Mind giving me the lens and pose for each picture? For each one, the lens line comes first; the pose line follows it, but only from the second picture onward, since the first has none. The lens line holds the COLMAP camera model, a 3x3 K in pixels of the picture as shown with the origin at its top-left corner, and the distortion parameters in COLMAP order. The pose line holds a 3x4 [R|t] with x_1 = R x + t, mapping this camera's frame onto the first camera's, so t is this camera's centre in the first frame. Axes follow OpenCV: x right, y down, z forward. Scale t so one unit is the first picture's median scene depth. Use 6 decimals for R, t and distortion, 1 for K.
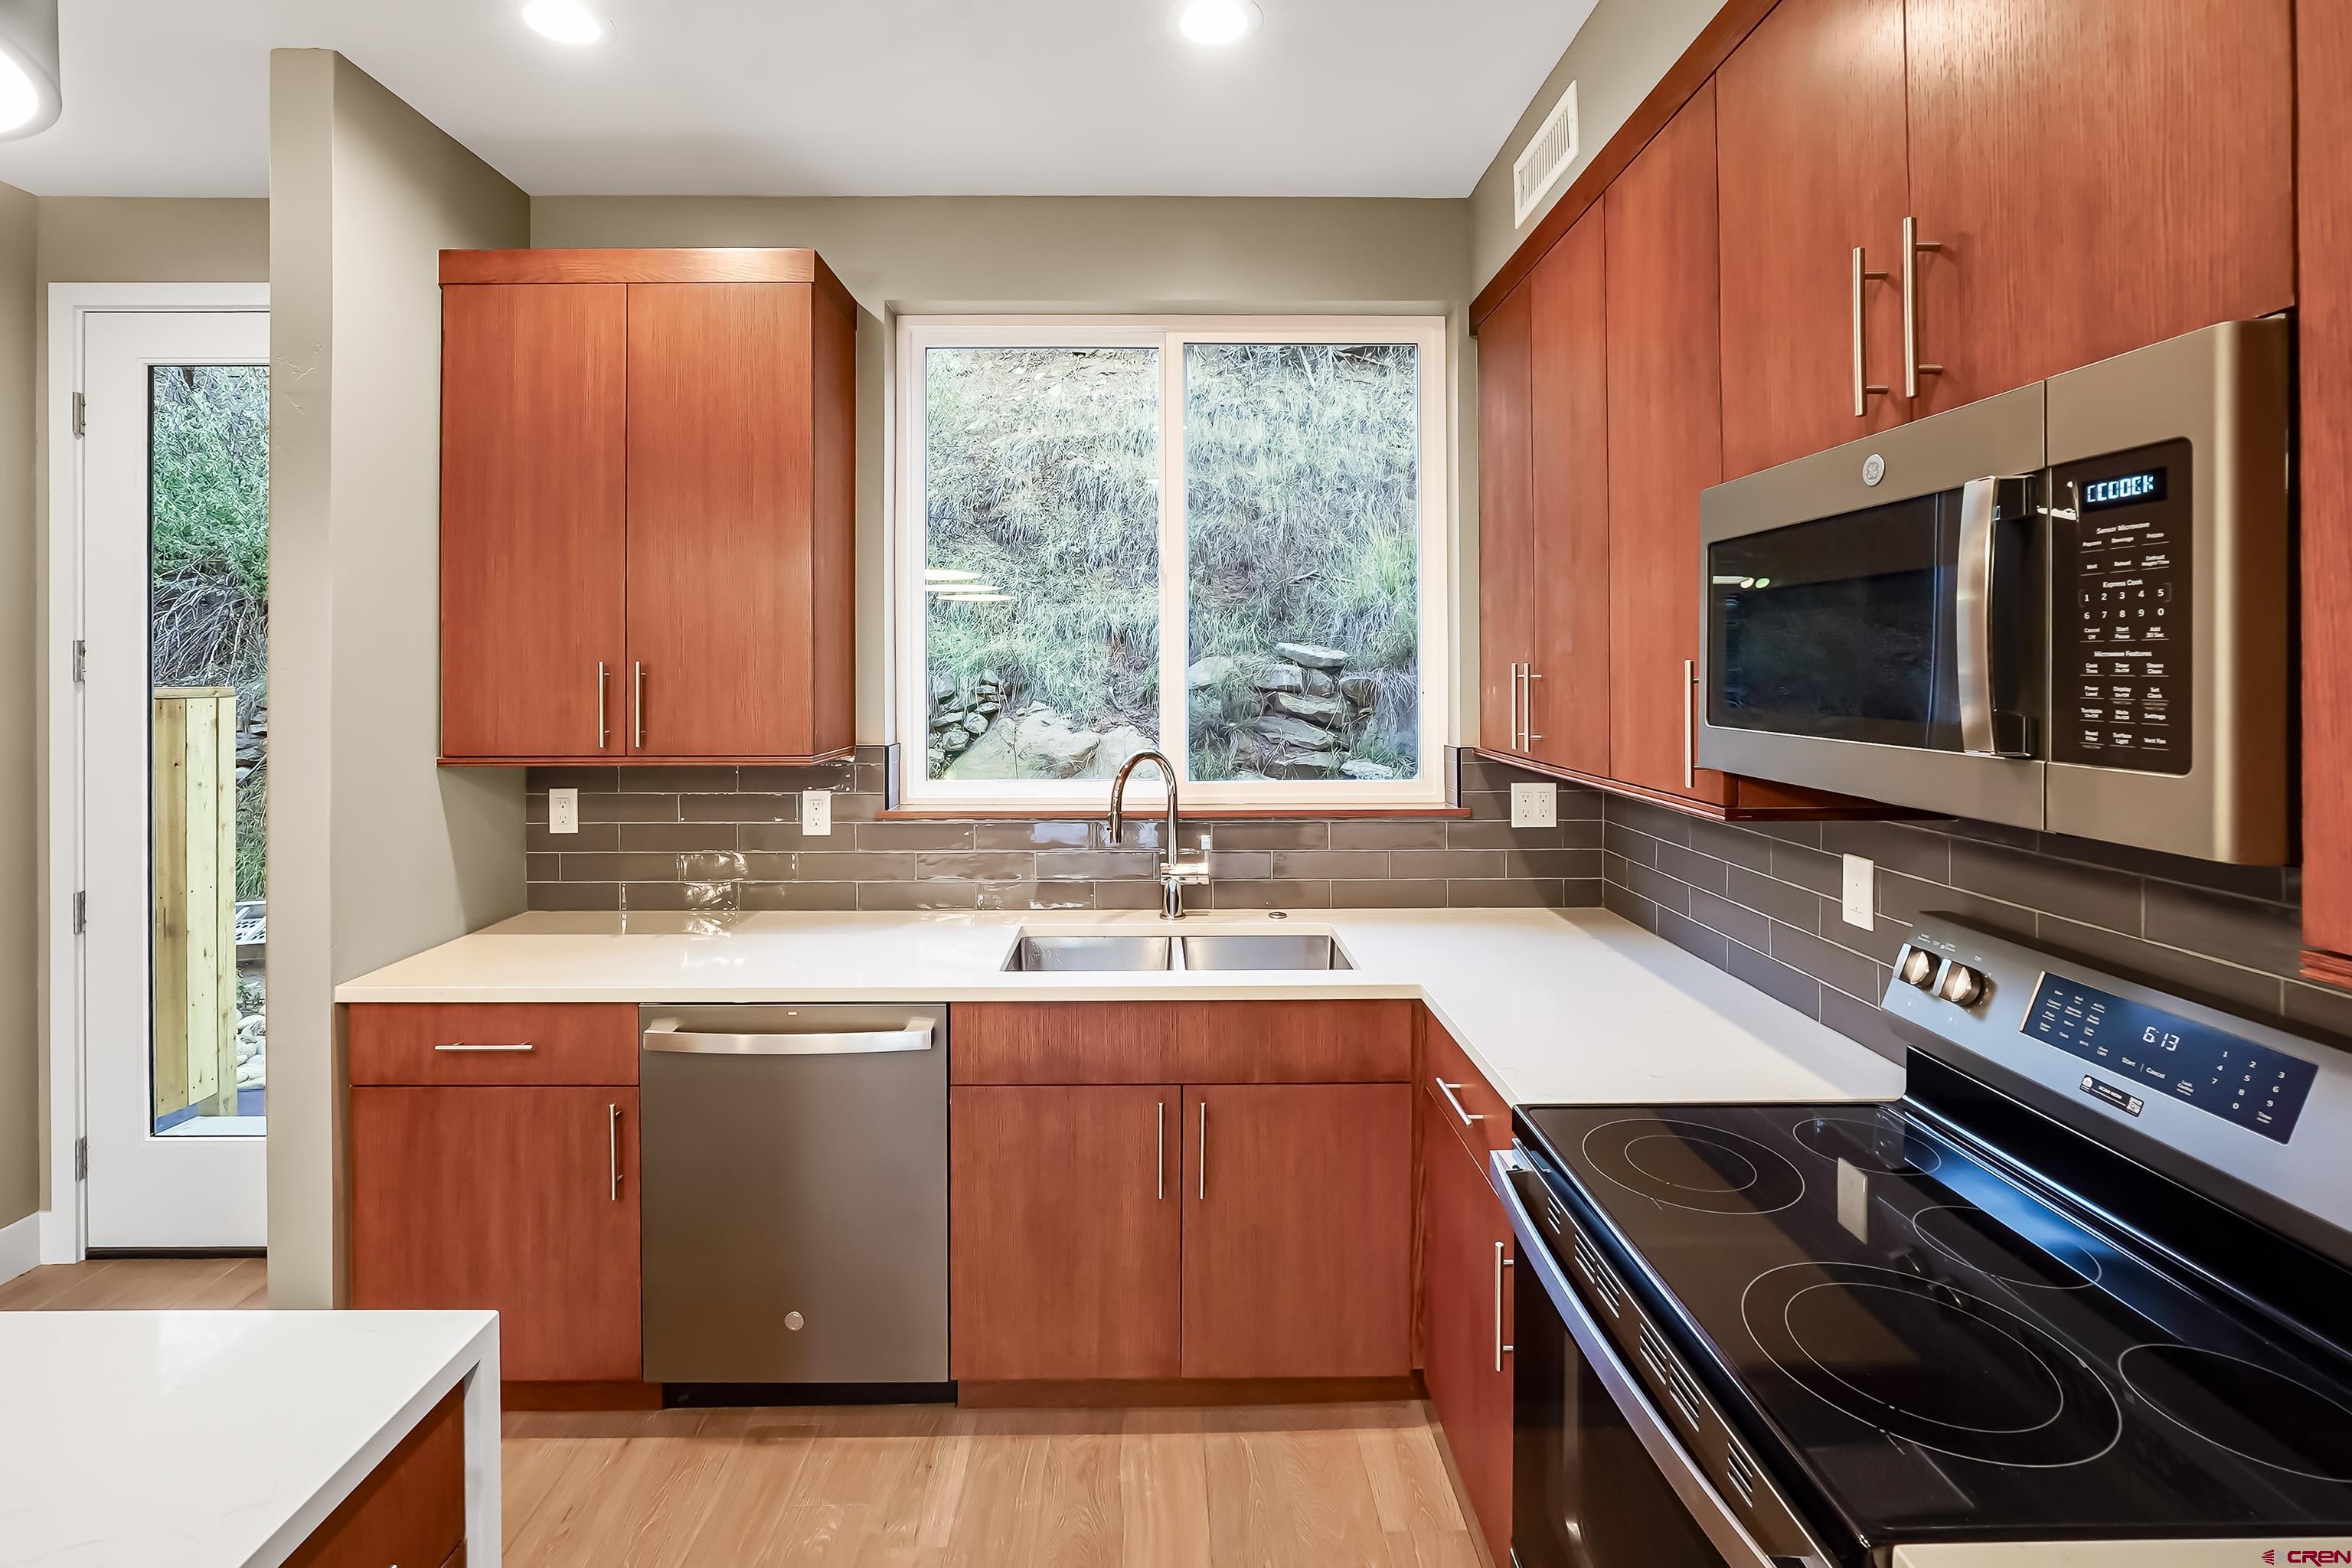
lens RADIAL K [[1022.6, 0, 1176.8], [0, 1022.6, 697.8], [0, 0, 1]] dist [-0.014922, -0.000060]
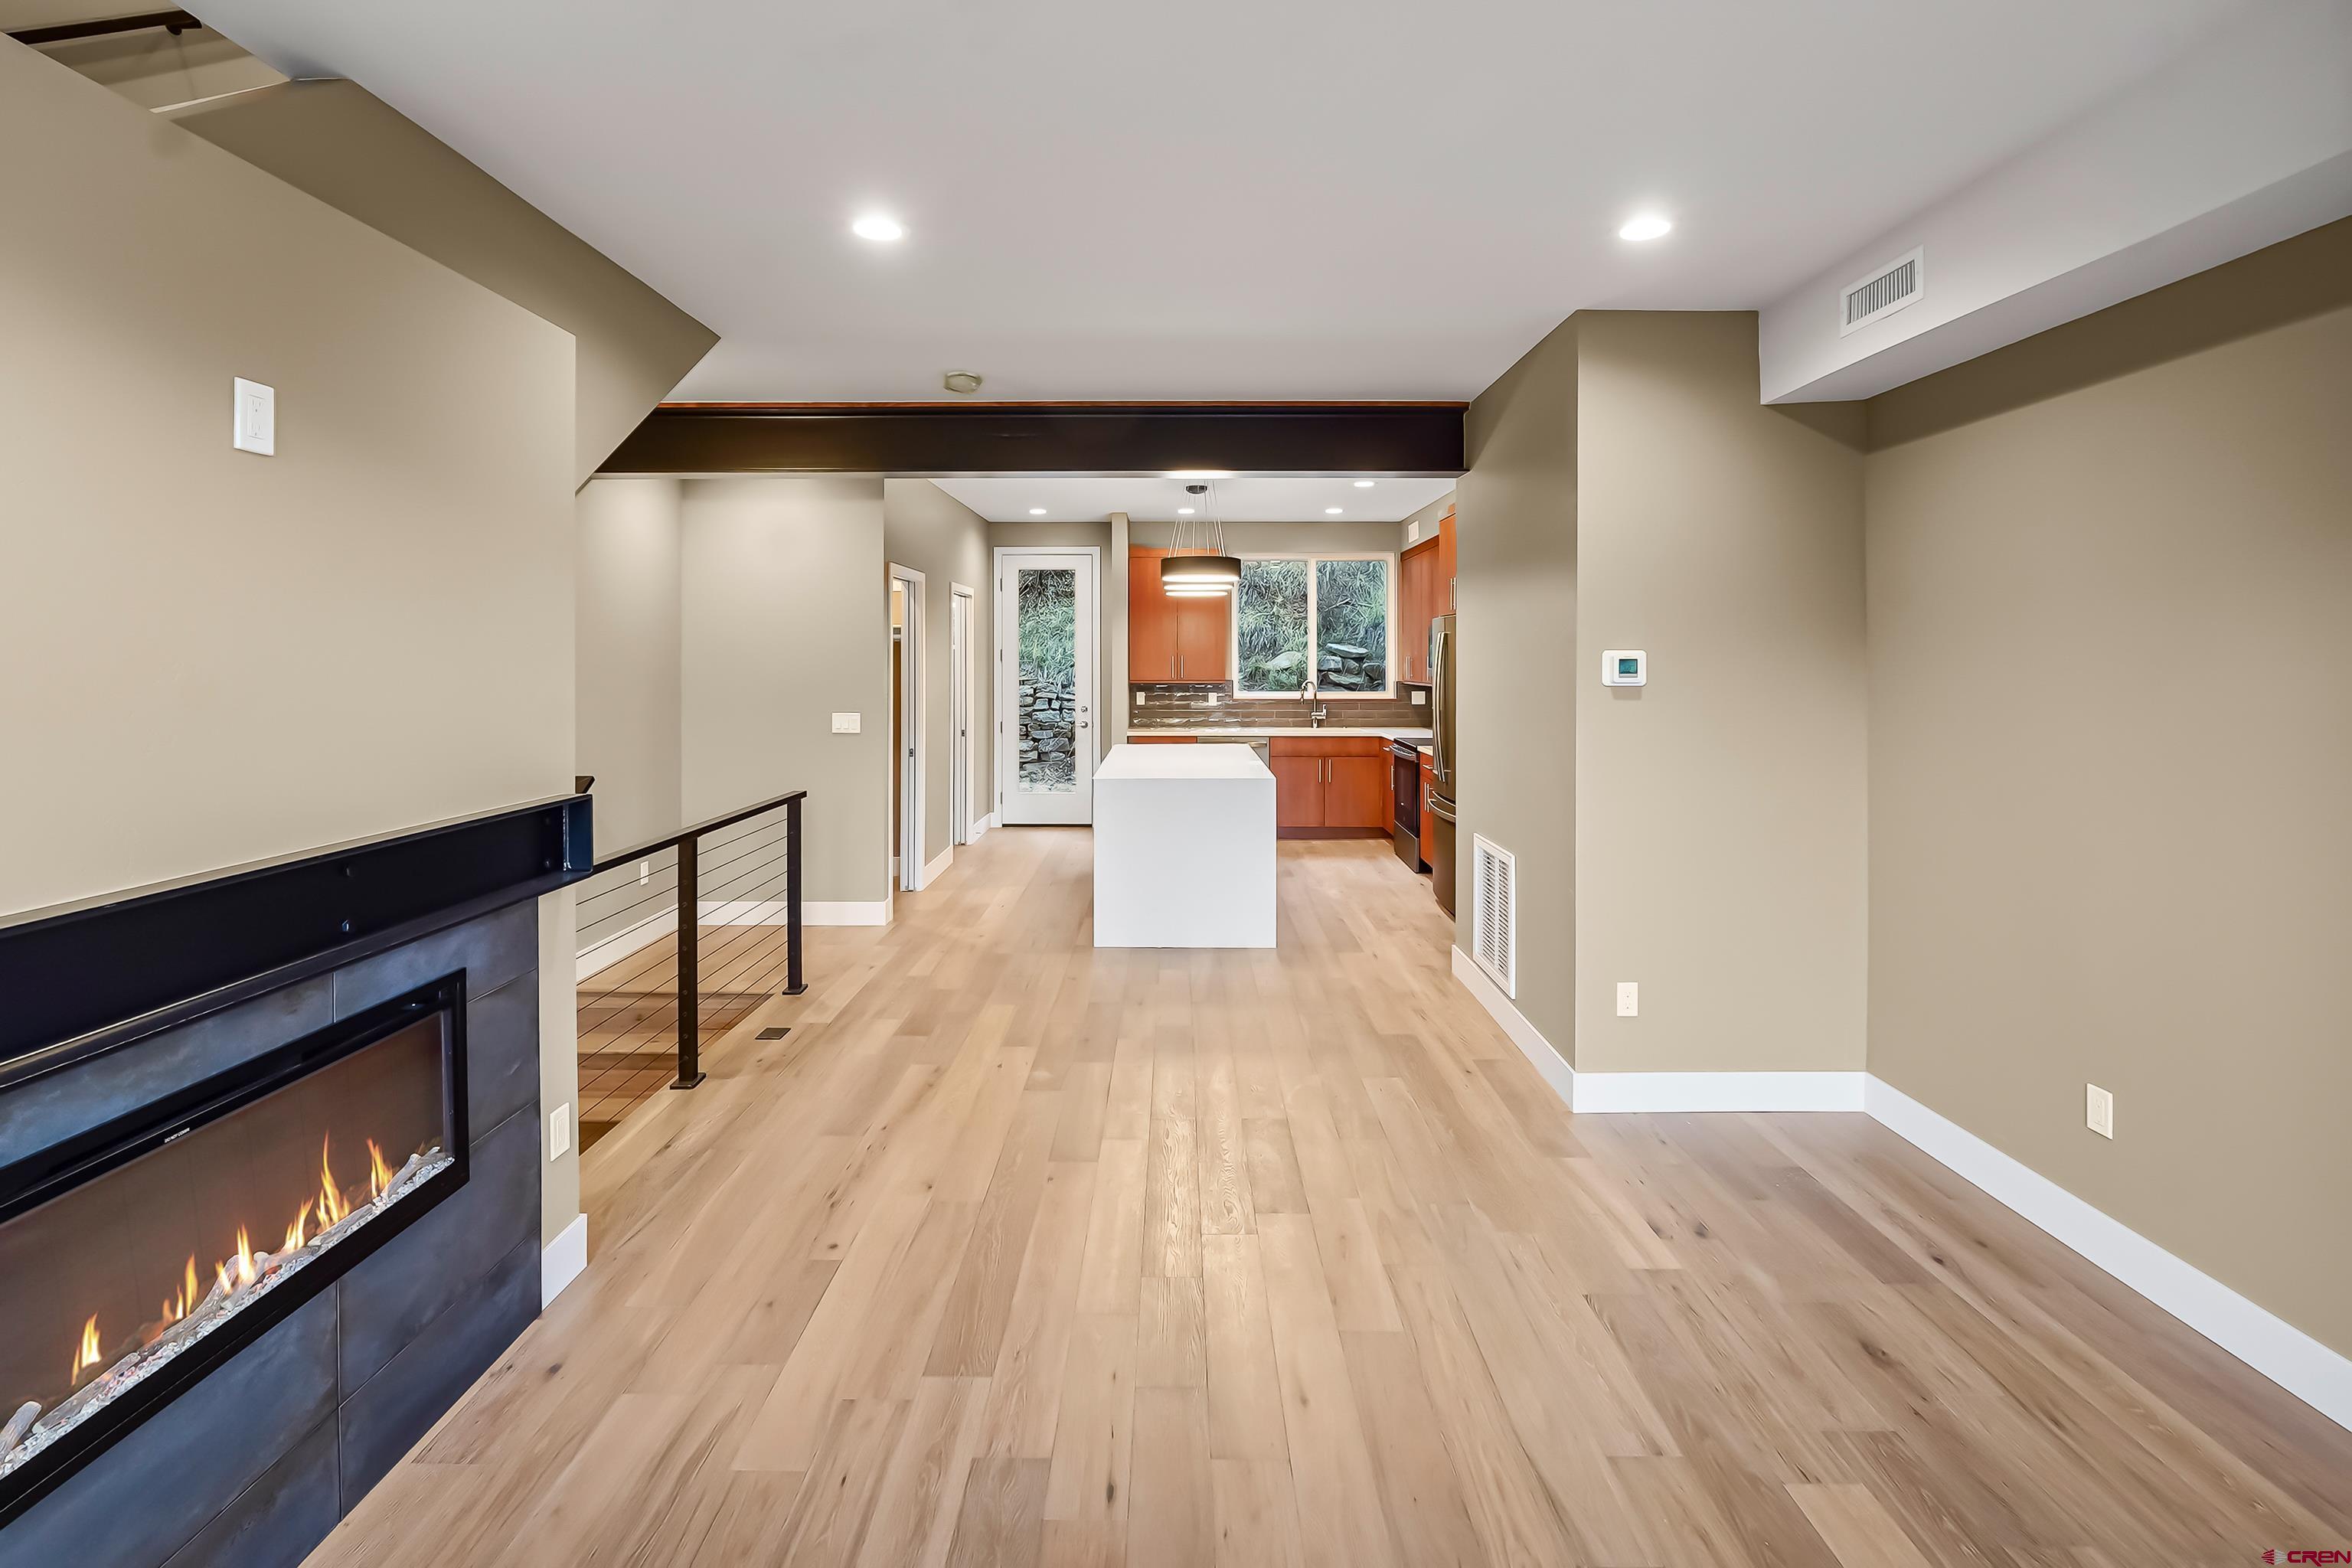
lens RADIAL K [[1077.7, 0, 1177.4], [0, 1077.7, 668.7], [0, 0, 1]] dist [-0.001116, -0.000007]
pose [[0.999900, 0.003355, -0.013712, -0.373689], [-0.003610, 0.999821, -0.018594, 0.068200], [0.013647, 0.018642, 0.999733, -2.378653]]
